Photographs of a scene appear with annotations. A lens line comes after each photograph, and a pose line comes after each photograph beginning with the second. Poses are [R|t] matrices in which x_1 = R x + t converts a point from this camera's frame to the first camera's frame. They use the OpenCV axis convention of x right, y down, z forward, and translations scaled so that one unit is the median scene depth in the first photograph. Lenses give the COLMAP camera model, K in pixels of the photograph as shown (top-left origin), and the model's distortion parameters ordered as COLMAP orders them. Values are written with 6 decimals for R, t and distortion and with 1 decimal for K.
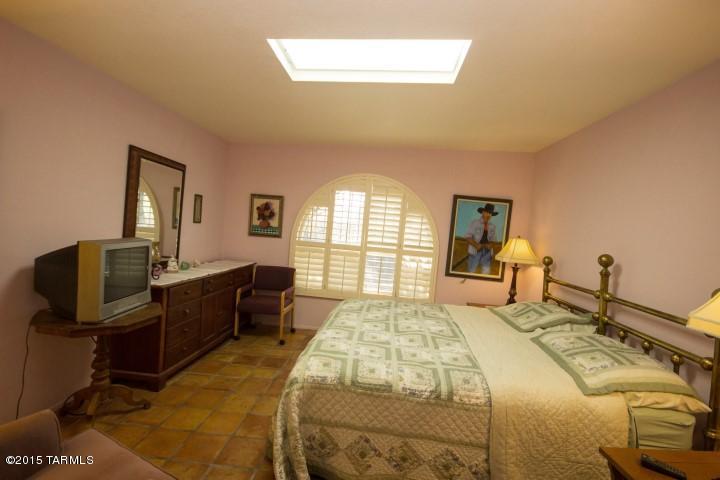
lens RADIAL K [[335.2, 0, 364.5], [0, 335.2, 241.3], [0, 0, 1]] dist [0.000763, -0.000292]
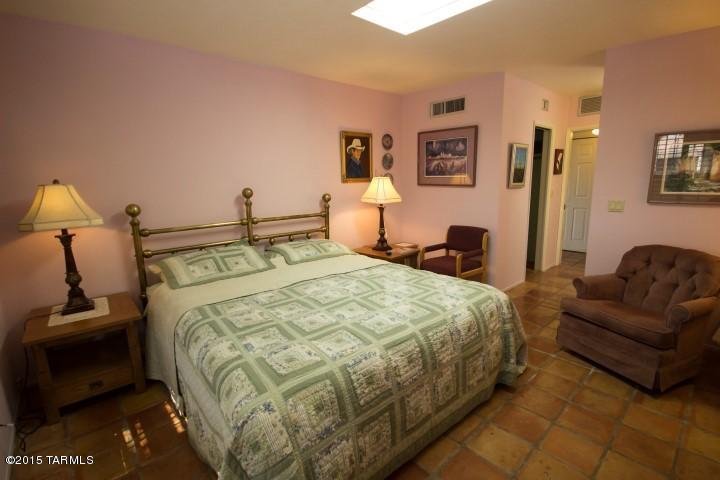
lens RADIAL K [[335.2, 0, 364.5], [0, 335.2, 241.3], [0, 0, 1]] dist [0.000763, -0.000292]
pose [[-0.707666, -0.188035, 0.681066, -0.467768], [0.007031, 0.962015, 0.272907, -0.106232], [-0.706512, 0.197916, -0.679463, 1.572149]]
